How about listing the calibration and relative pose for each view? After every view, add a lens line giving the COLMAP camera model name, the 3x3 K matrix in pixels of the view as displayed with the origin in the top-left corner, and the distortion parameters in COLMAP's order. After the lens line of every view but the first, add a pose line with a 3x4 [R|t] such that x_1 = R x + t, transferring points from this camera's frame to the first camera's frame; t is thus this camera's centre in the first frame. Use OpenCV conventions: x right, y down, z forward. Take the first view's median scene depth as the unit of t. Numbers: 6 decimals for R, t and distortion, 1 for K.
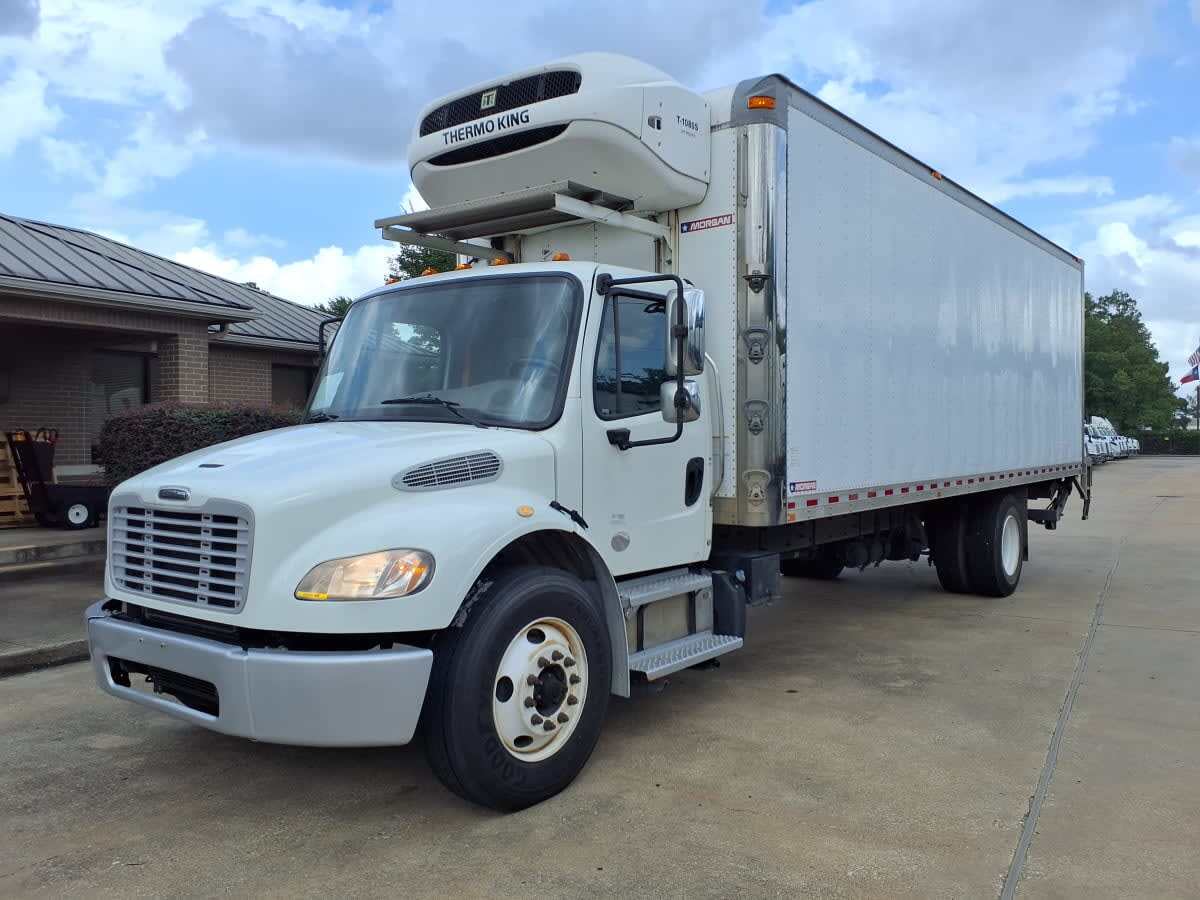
lens RADIAL K [[966.9, 0, 612.2], [0, 966.9, 446.8], [0, 0, 1]] dist [0.019141, -0.013353]
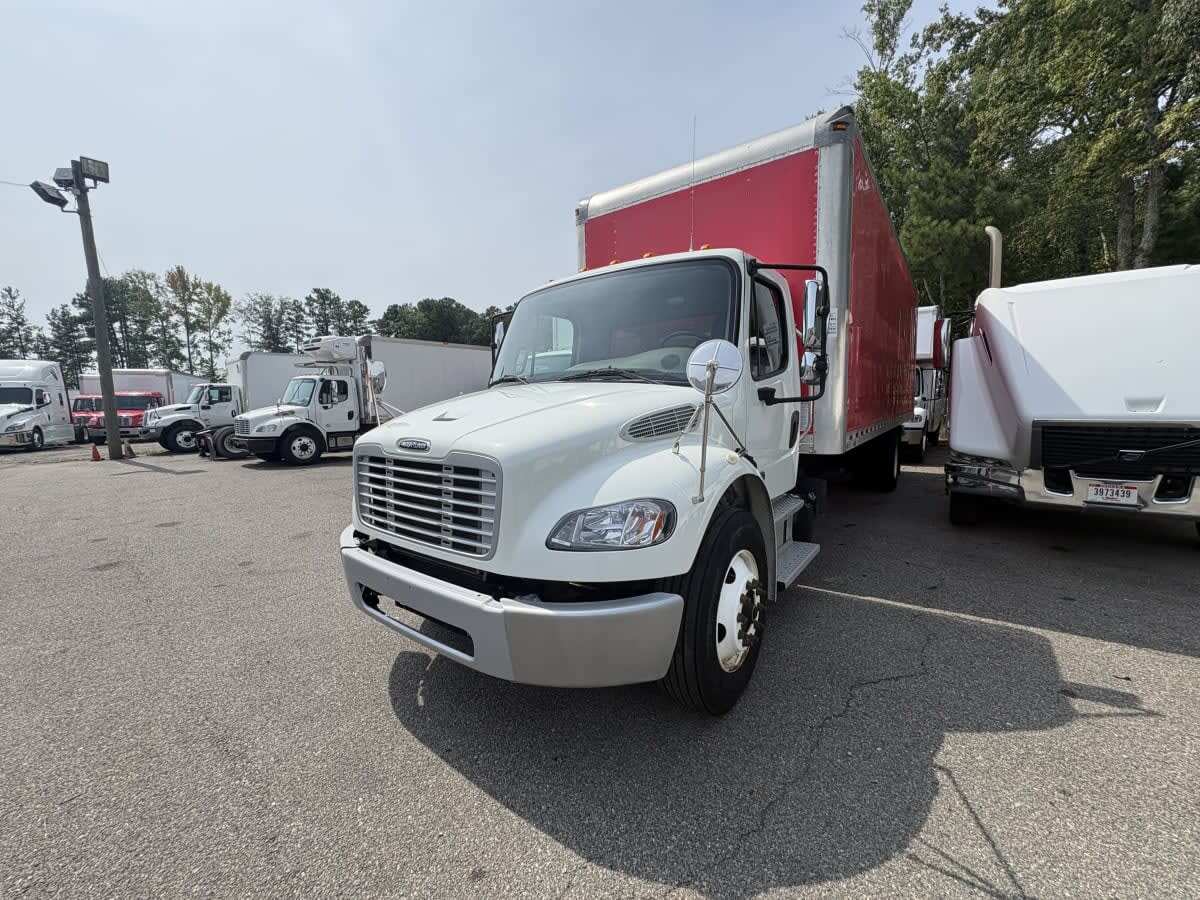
lens RADIAL K [[490.2, 0, 601.5], [0, 490.2, 452.4], [0, 0, 1]] dist [-0.021414, -0.000054]
pose [[0.999862, -0.008306, 0.014398, -0.215821], [0.006957, 0.995795, 0.091346, 0.005902], [-0.015097, -0.091233, 0.995715, 0.389803]]
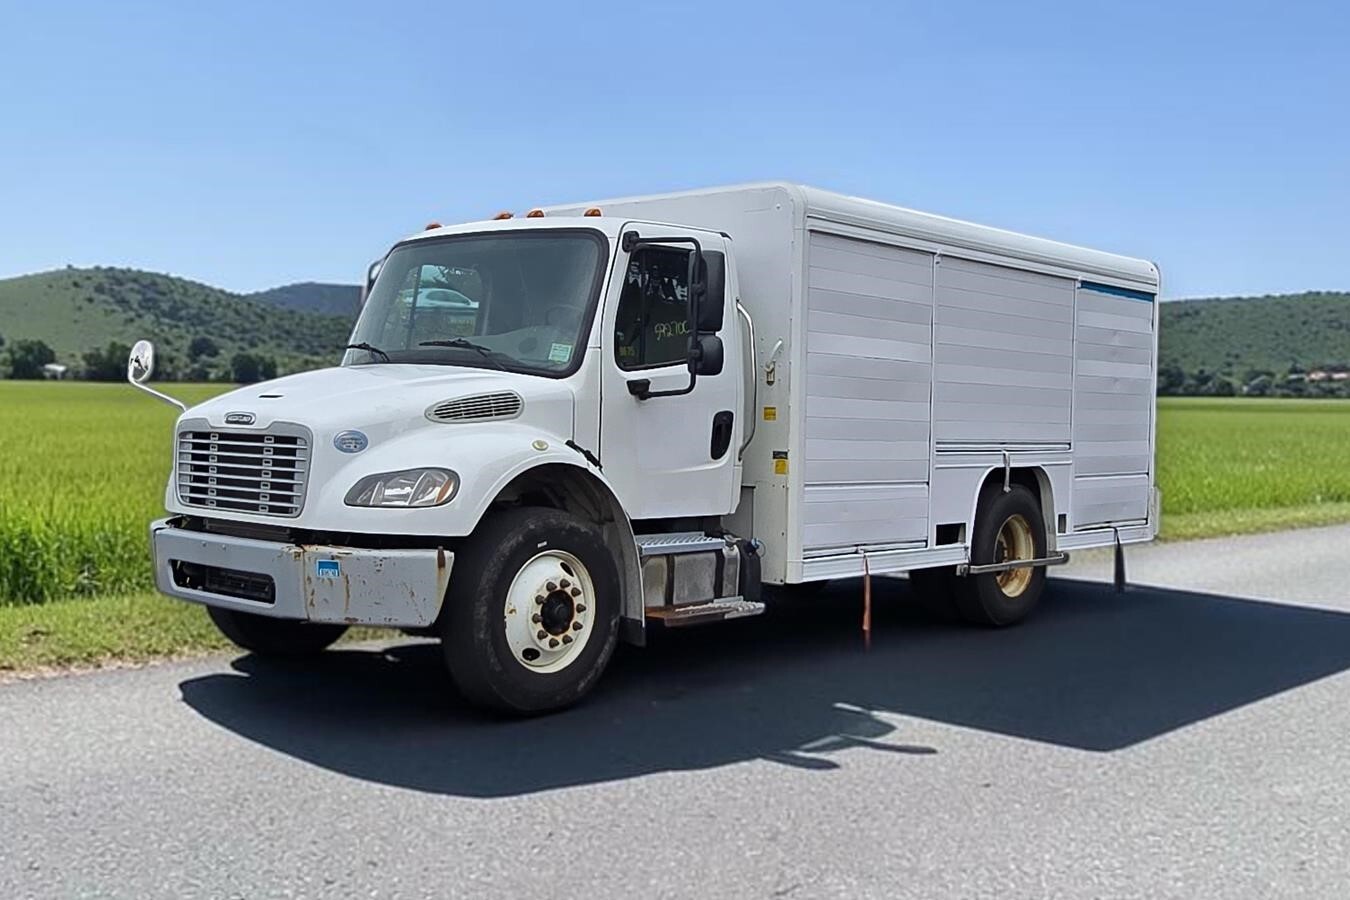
lens RADIAL K [[1499.3, 0, 676.9], [0, 1499.3, 452.8], [0, 0, 1]] dist [0.002318, 0.000000]
pose [[0.997611, 0.036596, -0.058594, 0.152139], [-0.035960, 0.999283, 0.011873, 0.042615], [0.058986, -0.009737, 0.998211, -0.657606]]
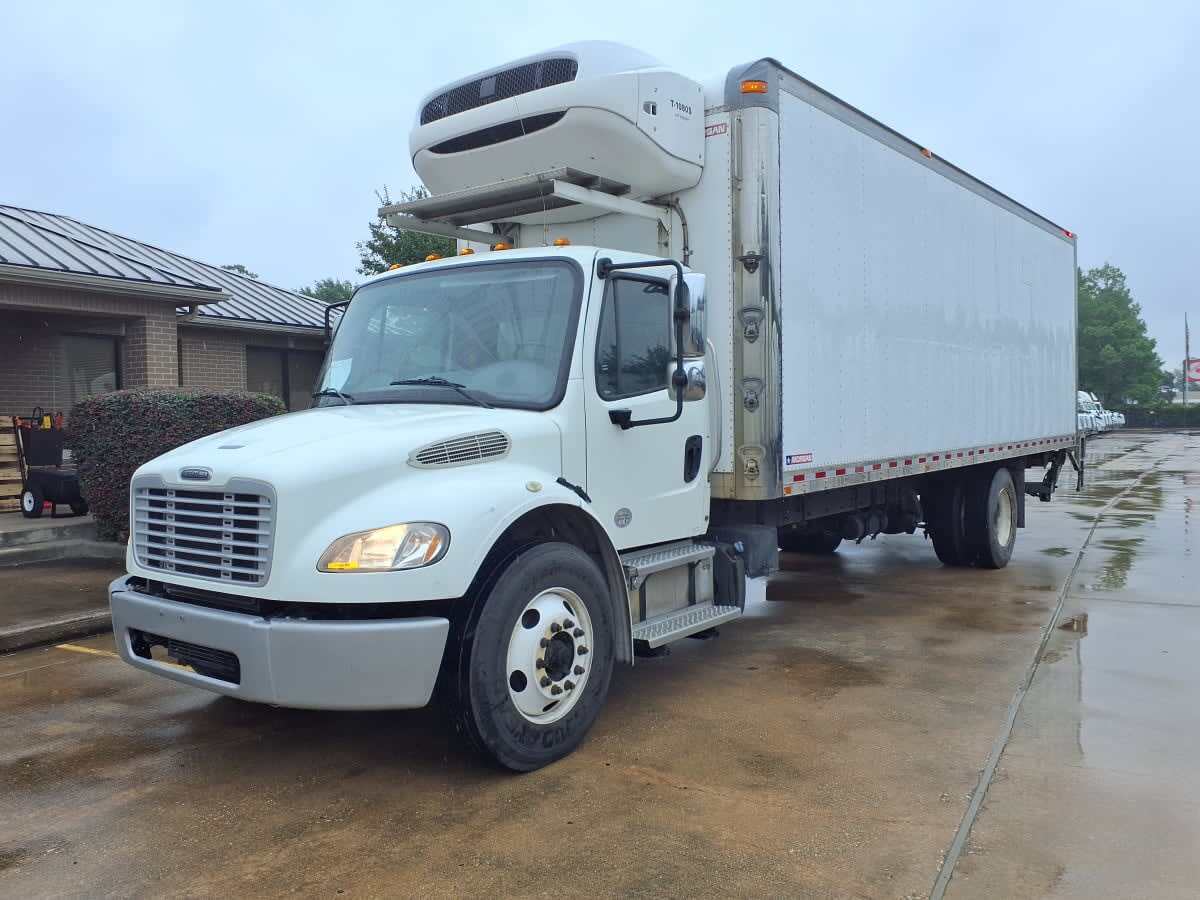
lens RADIAL K [[966.9, 0, 618.0], [0, 966.9, 436.5], [0, 0, 1]] dist [0.019141, -0.013353]
pose [[0.999887, -0.011741, 0.009431, -0.006095], [0.011657, 0.999892, 0.008991, 0.003007], [-0.009535, -0.008880, 0.999915, -0.041167]]
